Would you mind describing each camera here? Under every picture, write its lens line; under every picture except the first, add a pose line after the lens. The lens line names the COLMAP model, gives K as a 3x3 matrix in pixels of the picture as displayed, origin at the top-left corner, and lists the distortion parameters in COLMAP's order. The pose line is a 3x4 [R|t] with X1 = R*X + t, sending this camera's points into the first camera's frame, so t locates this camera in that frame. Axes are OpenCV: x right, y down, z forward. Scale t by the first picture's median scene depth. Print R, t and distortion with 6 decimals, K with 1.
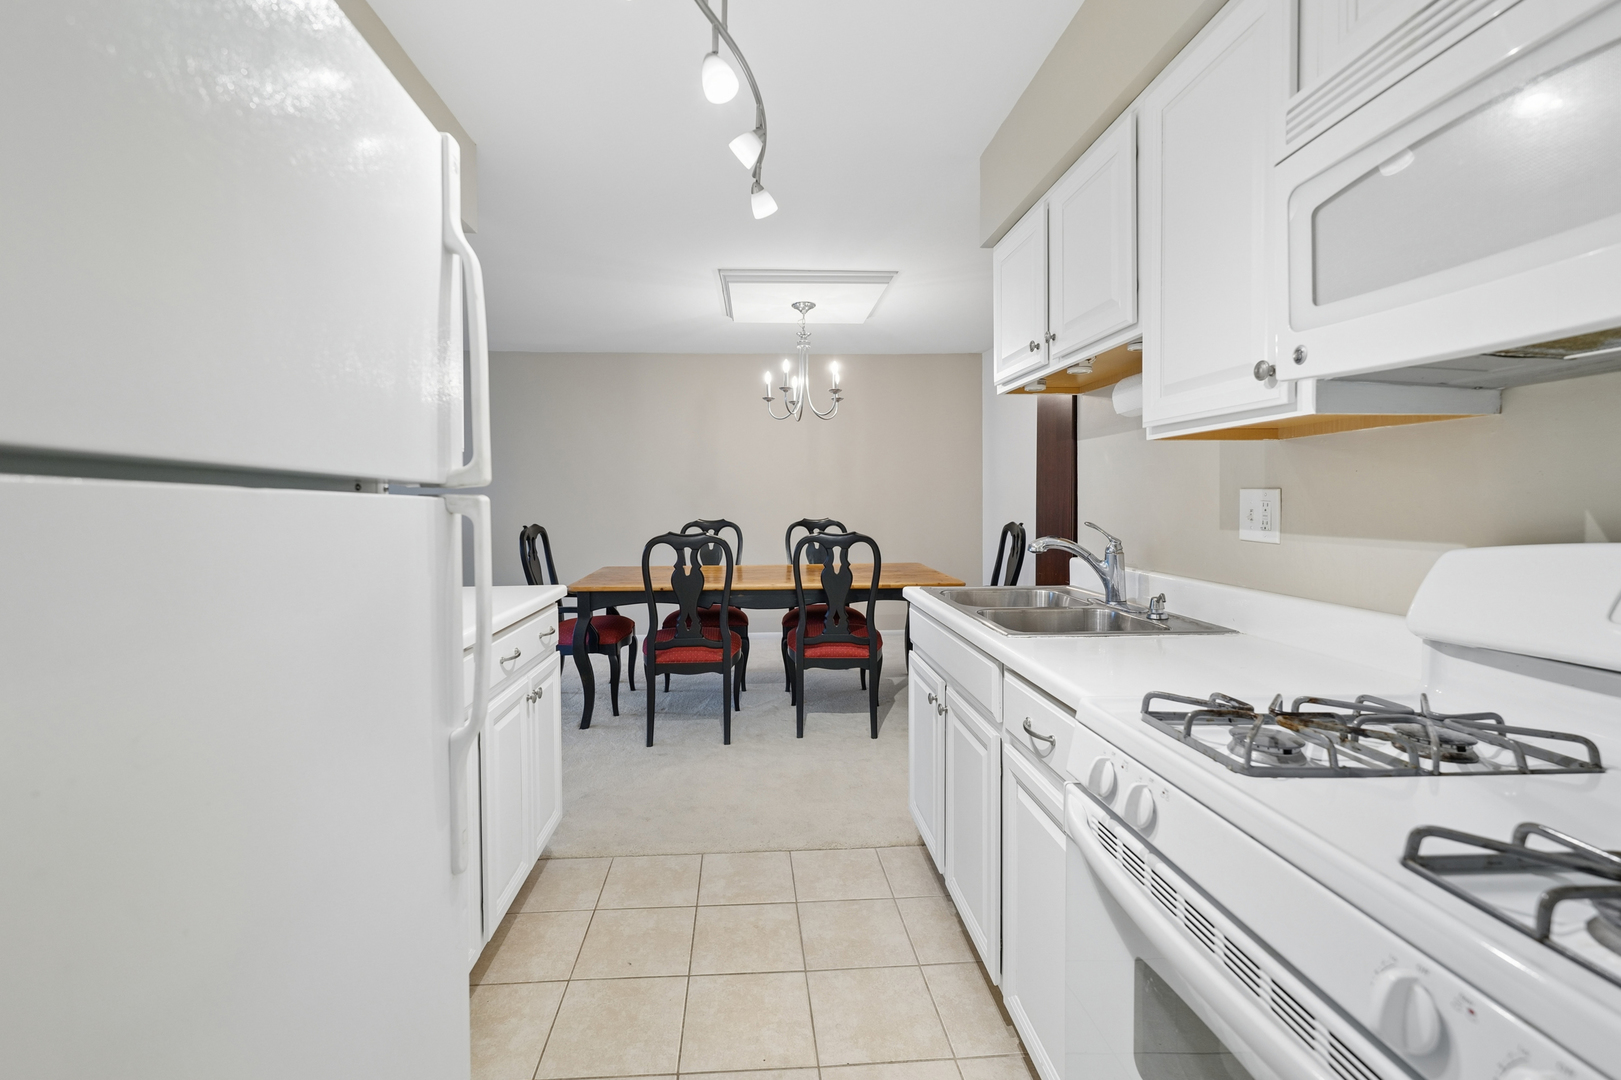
lens RADIAL K [[683.8, 0, 806.9], [0, 683.8, 518.9], [0, 0, 1]] dist [0.001740, 0.000570]
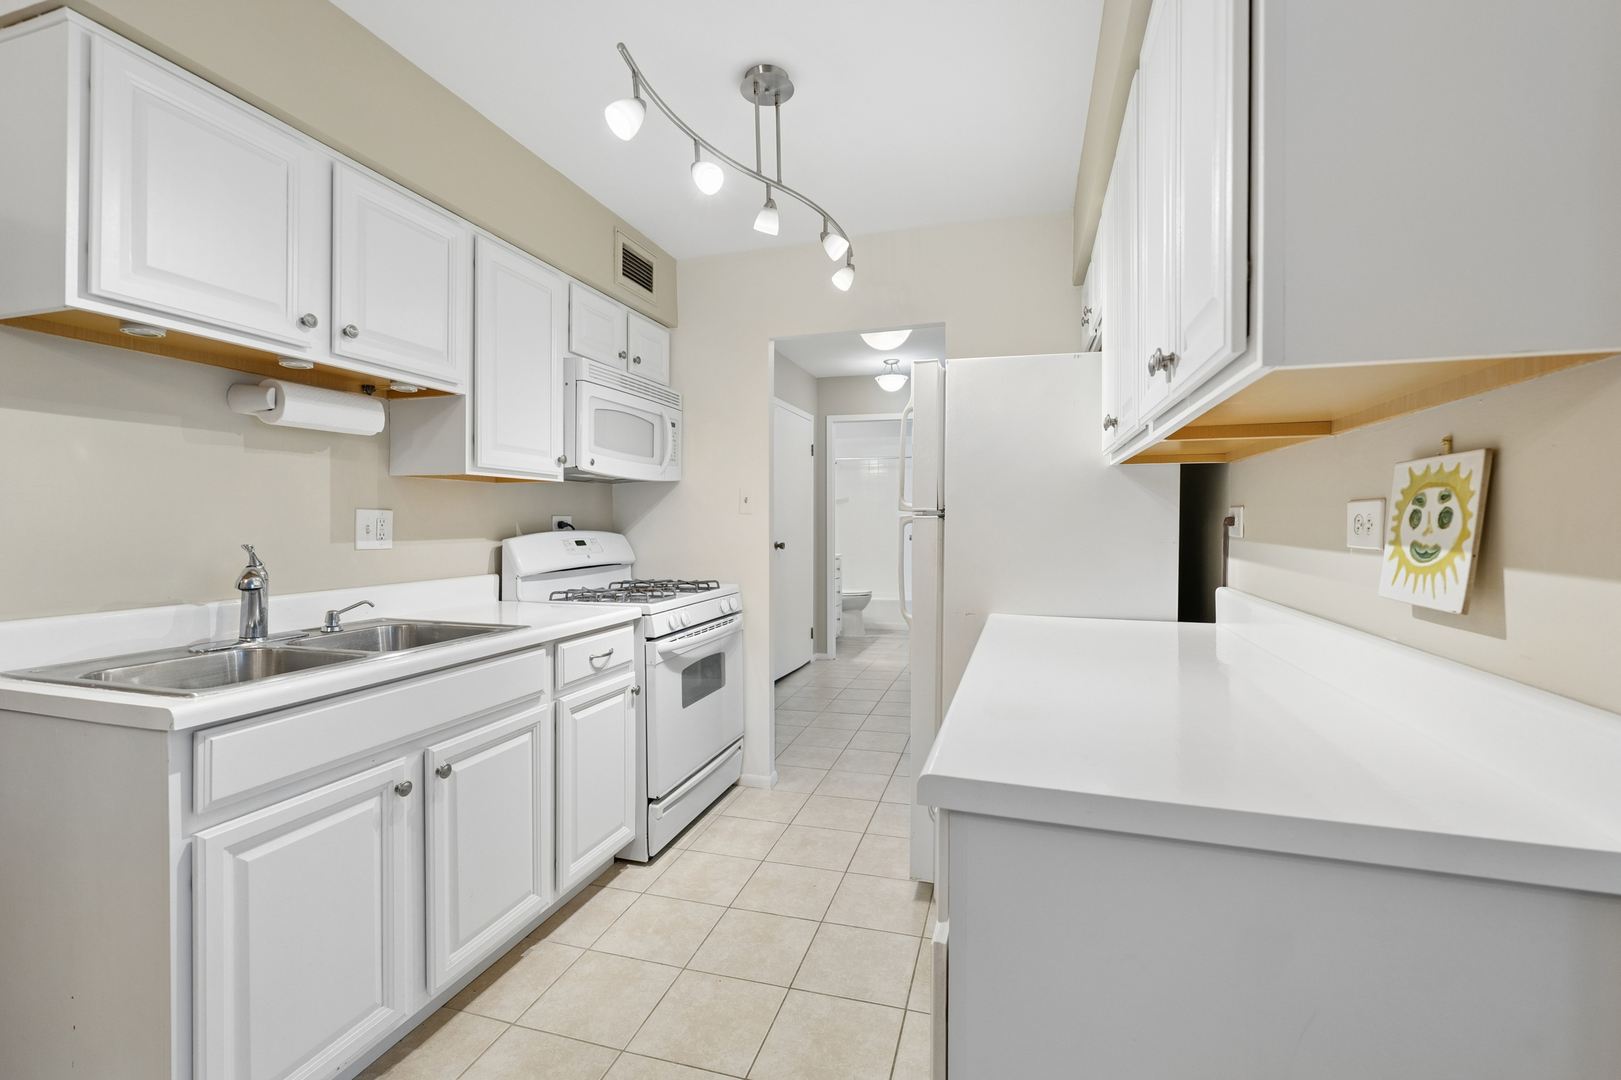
lens RADIAL K [[711.5, 0, 814.5], [0, 711.5, 516.6], [0, 0, 1]] dist [-0.016400, -0.000475]
pose [[-0.928852, 0.007778, 0.370370, -0.632666], [0.013057, 0.999846, 0.011750, -0.034210], [-0.370222, 0.015751, -0.928810, 1.932556]]
